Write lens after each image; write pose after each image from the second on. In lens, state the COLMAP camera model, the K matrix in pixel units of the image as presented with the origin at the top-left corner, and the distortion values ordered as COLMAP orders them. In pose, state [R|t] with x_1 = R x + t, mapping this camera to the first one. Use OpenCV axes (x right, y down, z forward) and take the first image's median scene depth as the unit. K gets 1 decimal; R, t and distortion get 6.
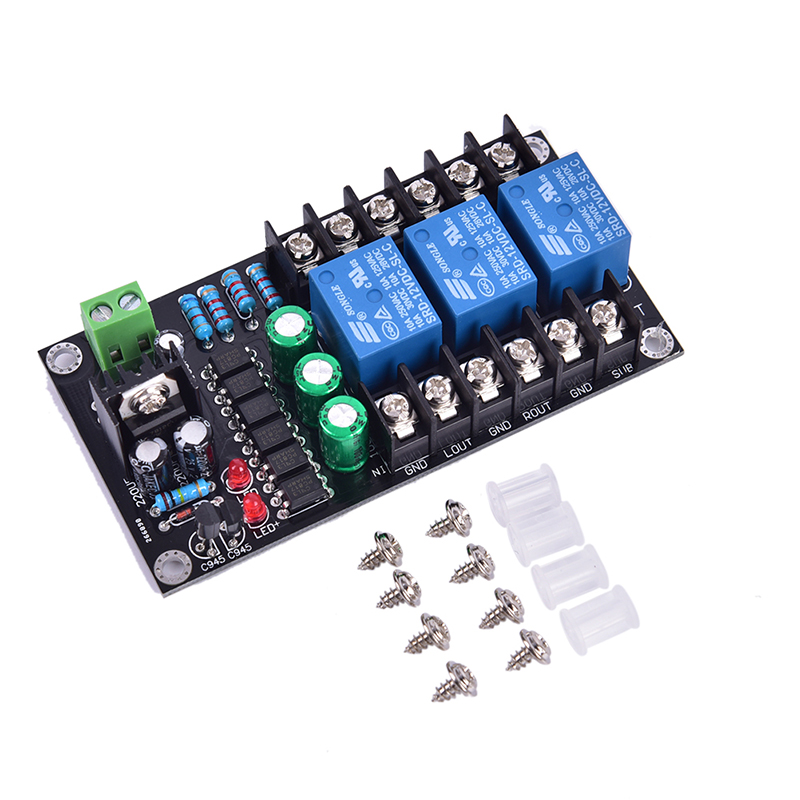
lens RADIAL K [[2310.7, 0, 398.6], [0, 2310.7, 406.3], [0, 0, 1]] dist [0.081575, 0.000000]
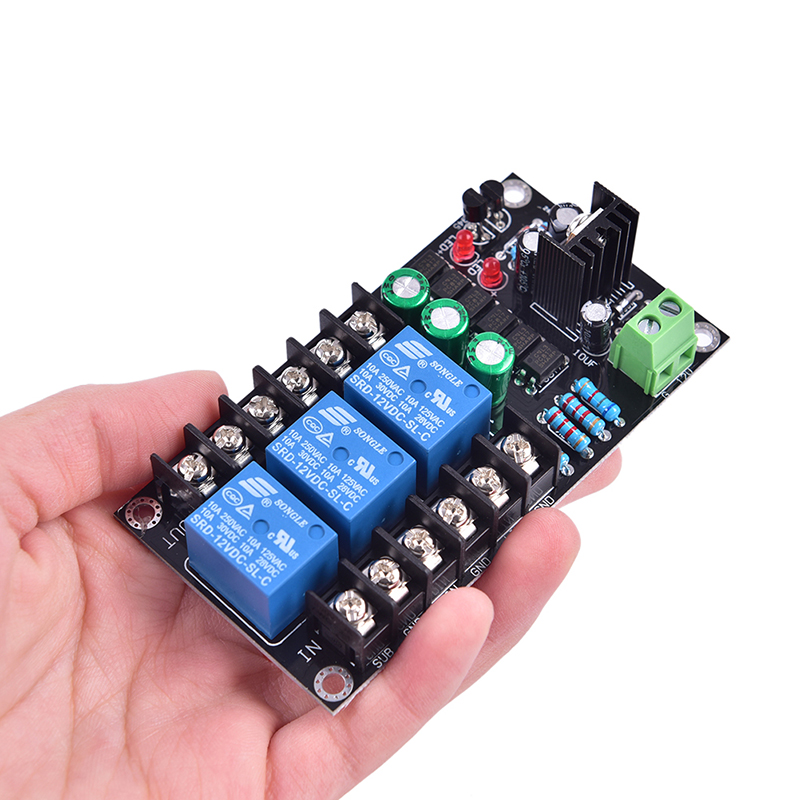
lens RADIAL K [[2310.7, 0, 399.4], [0, 2310.7, 401.7], [0, 0, 1]] dist [0.081575, 0.000000]
pose [[-0.945711, 0.284487, -0.157153, 0.153284], [-0.282874, -0.482388, 0.829026, -0.862852], [0.160038, 0.828474, 0.536674, 0.472831]]
